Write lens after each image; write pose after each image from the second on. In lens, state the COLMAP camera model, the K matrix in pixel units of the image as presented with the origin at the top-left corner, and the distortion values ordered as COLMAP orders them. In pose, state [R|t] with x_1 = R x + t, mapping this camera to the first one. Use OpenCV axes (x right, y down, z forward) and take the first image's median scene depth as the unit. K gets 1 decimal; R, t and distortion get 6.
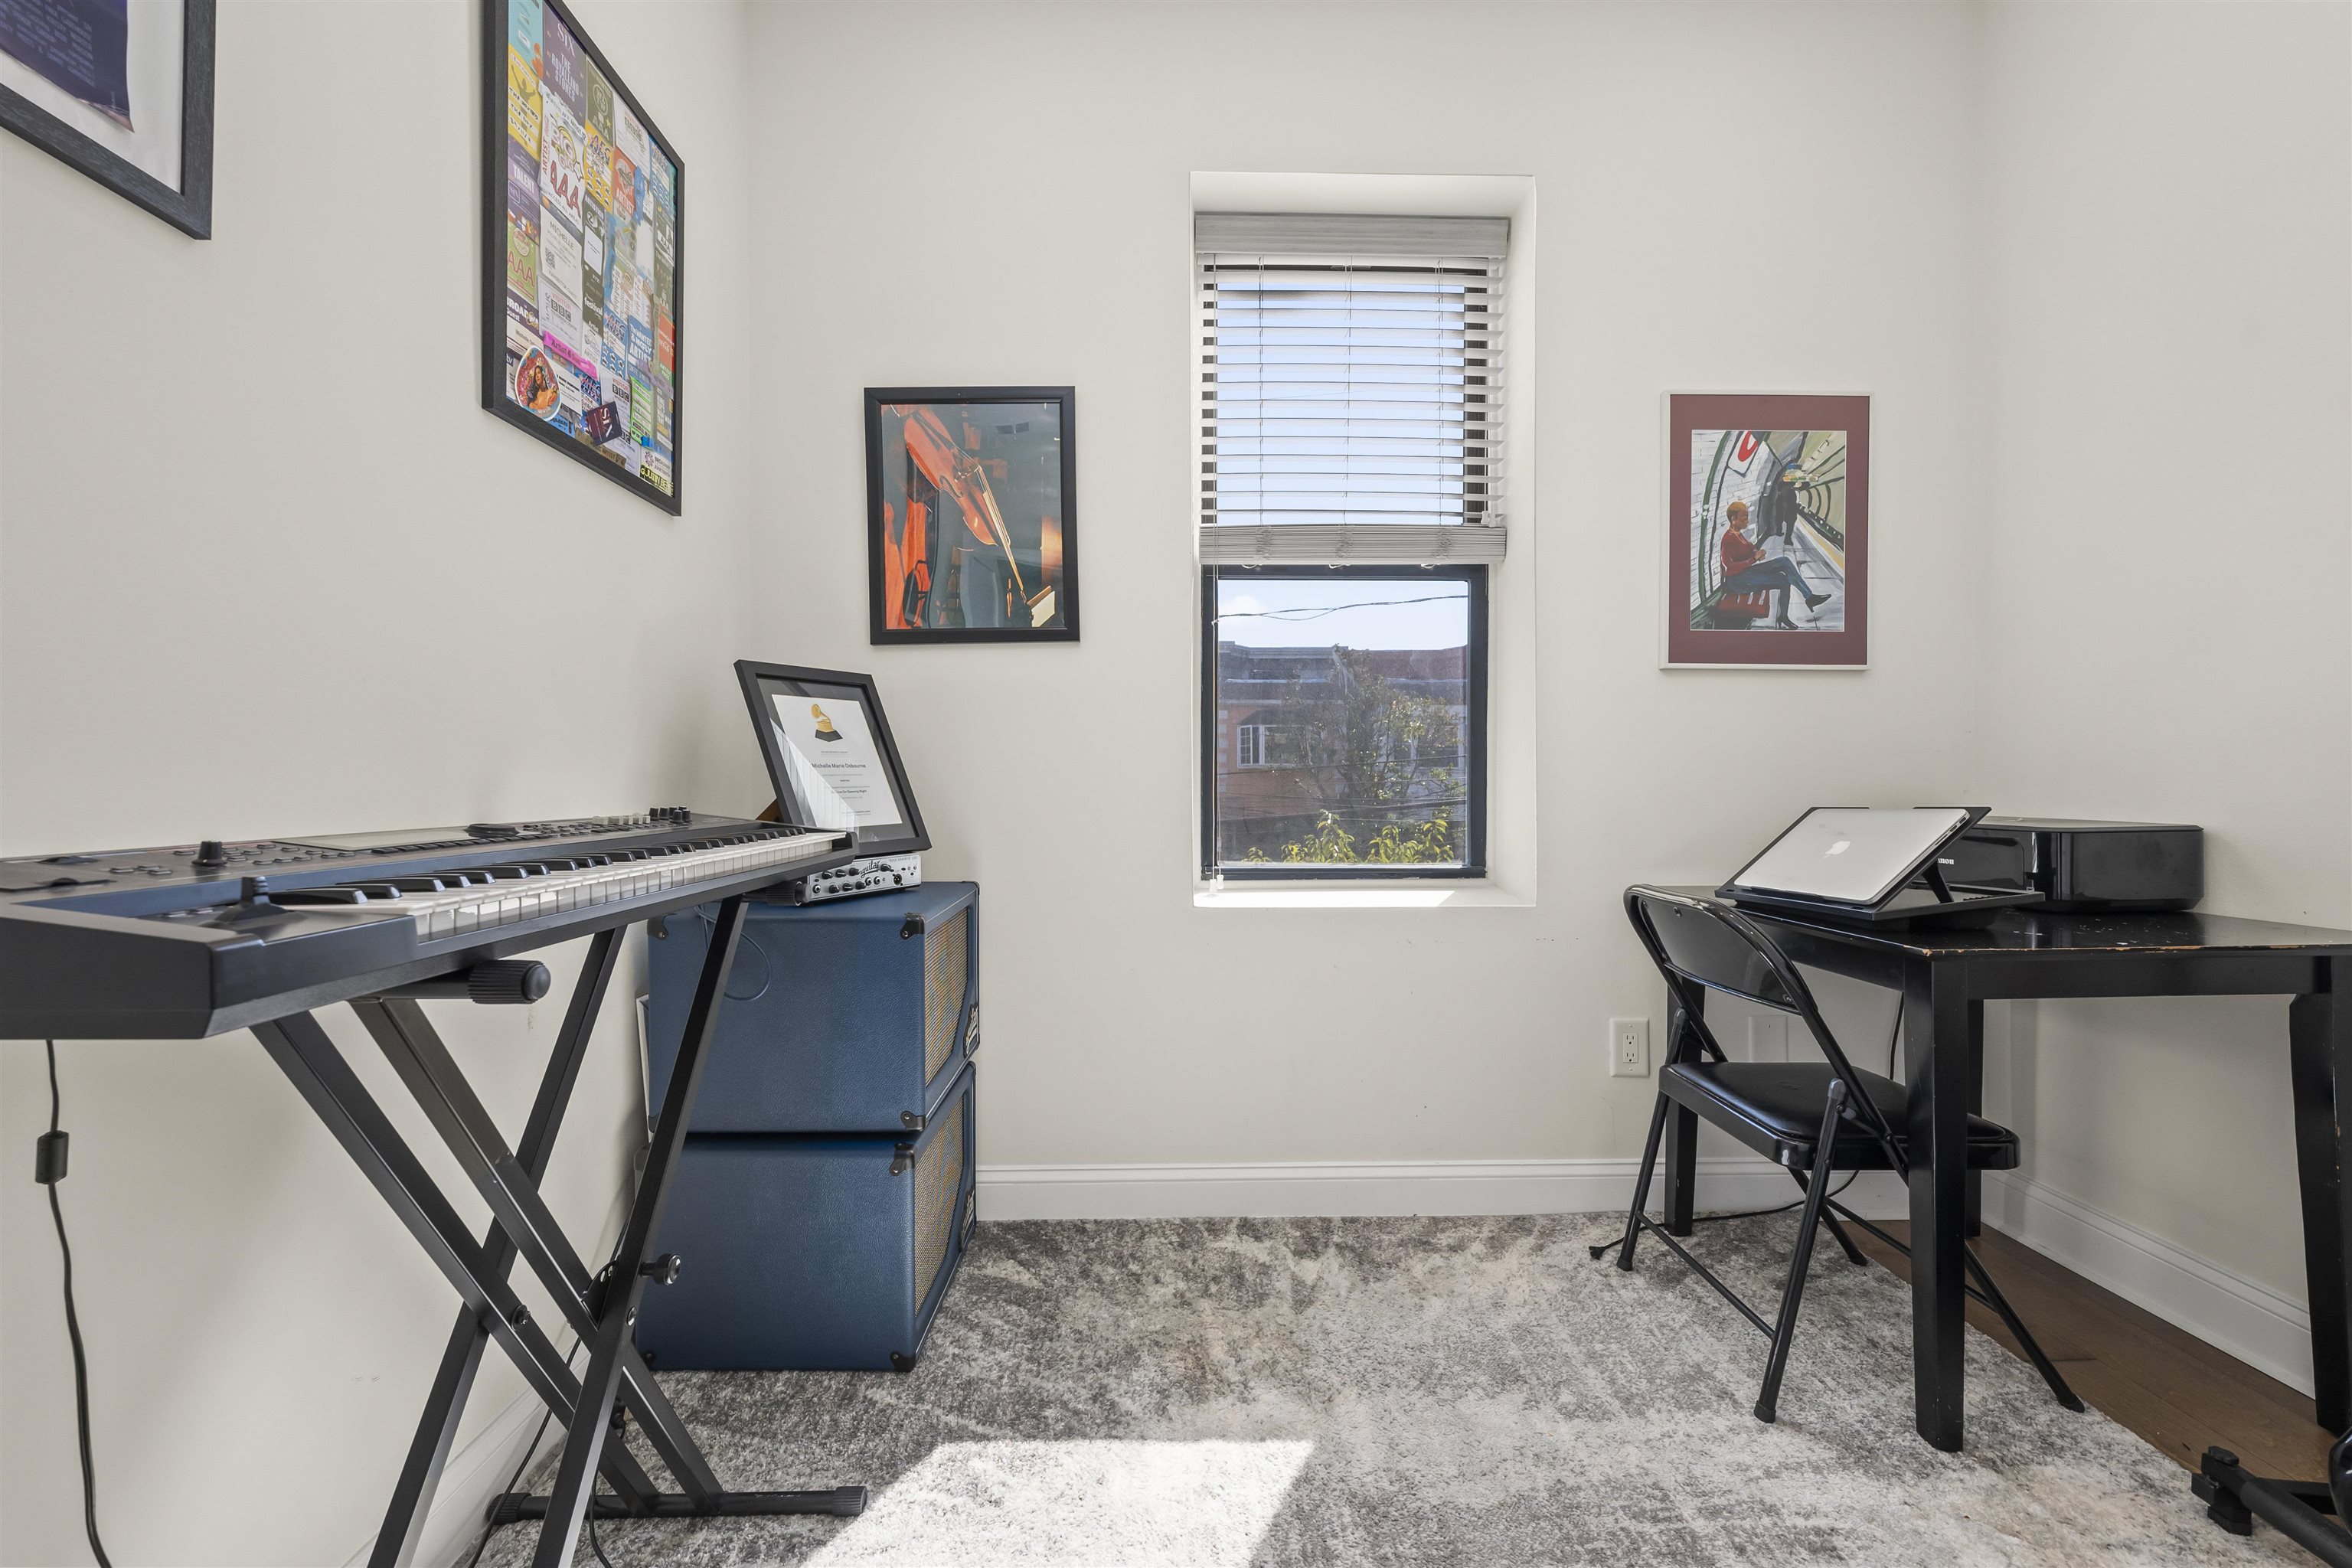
lens RADIAL K [[919.1, 0, 1180.4], [0, 919.1, 794.1], [0, 0, 1]] dist [0.002744, 0.001057]
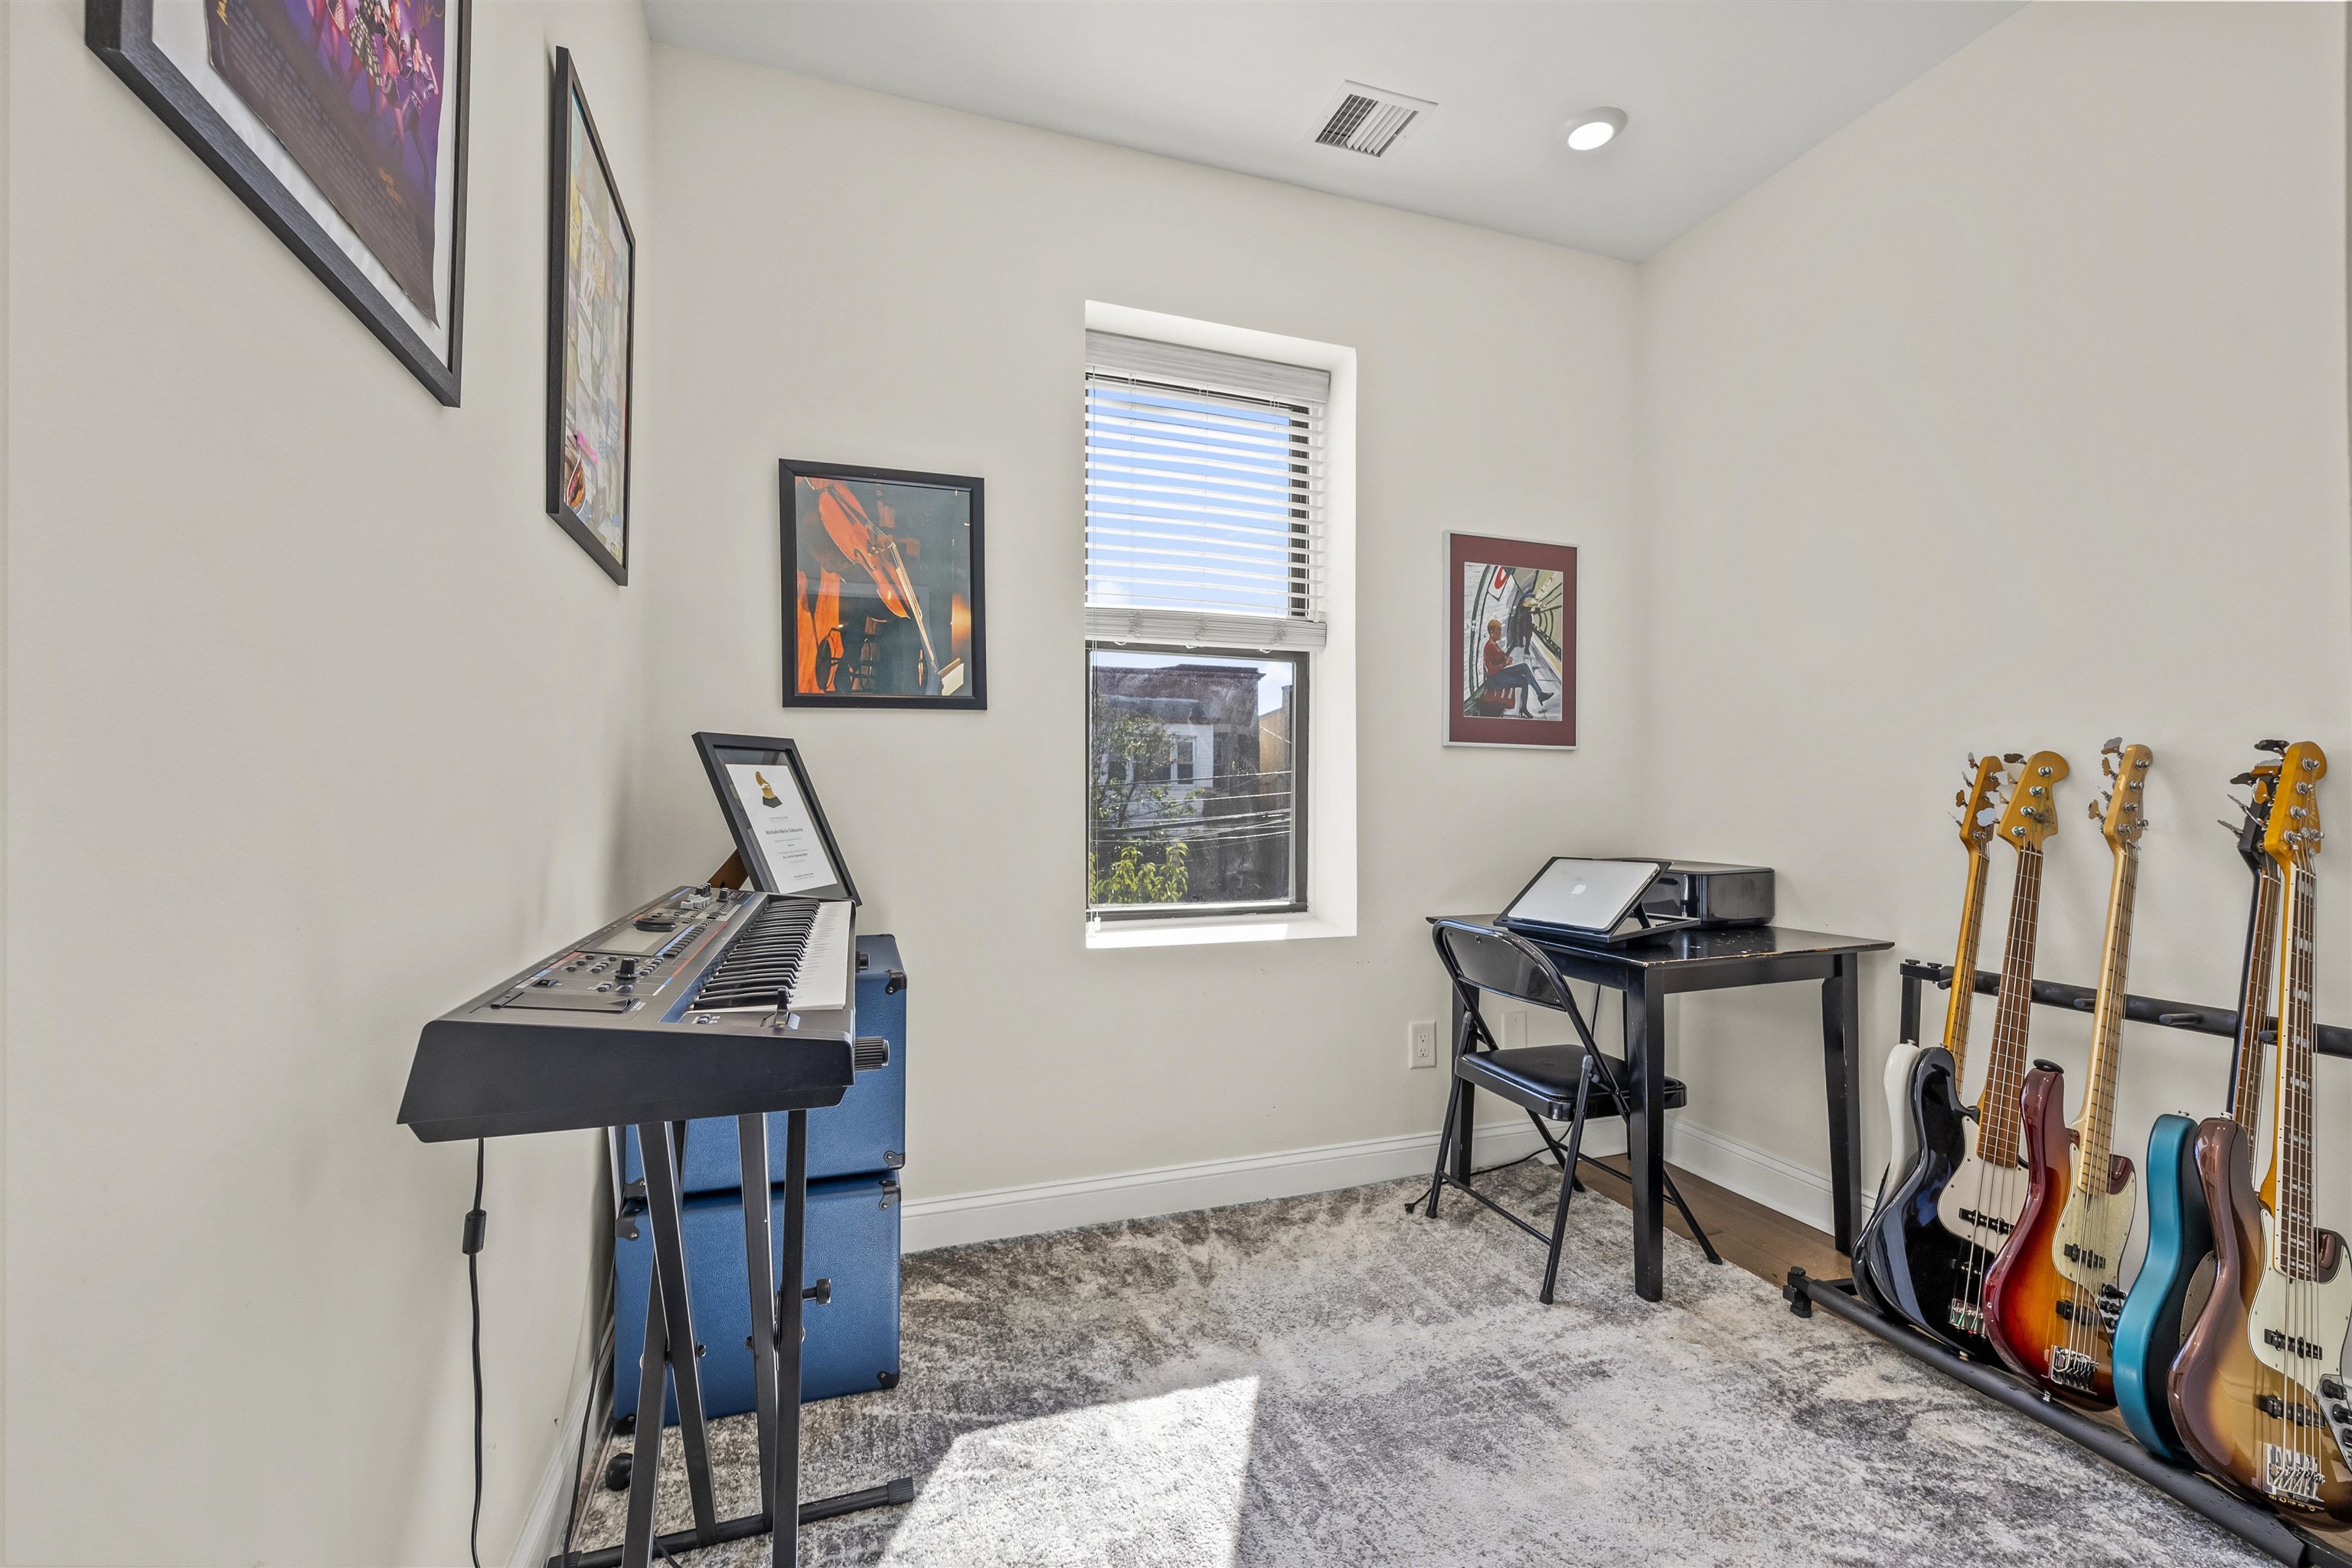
lens RADIAL K [[977.8, 0, 1155.9], [0, 977.8, 792.6], [0, 0, 1]] dist [0.008069, -0.000591]
pose [[0.951016, 0.005011, 0.309100, -0.312295], [-0.002141, 0.999951, -0.009625, -0.064560], [-0.309134, 0.008492, 0.950981, -0.190165]]
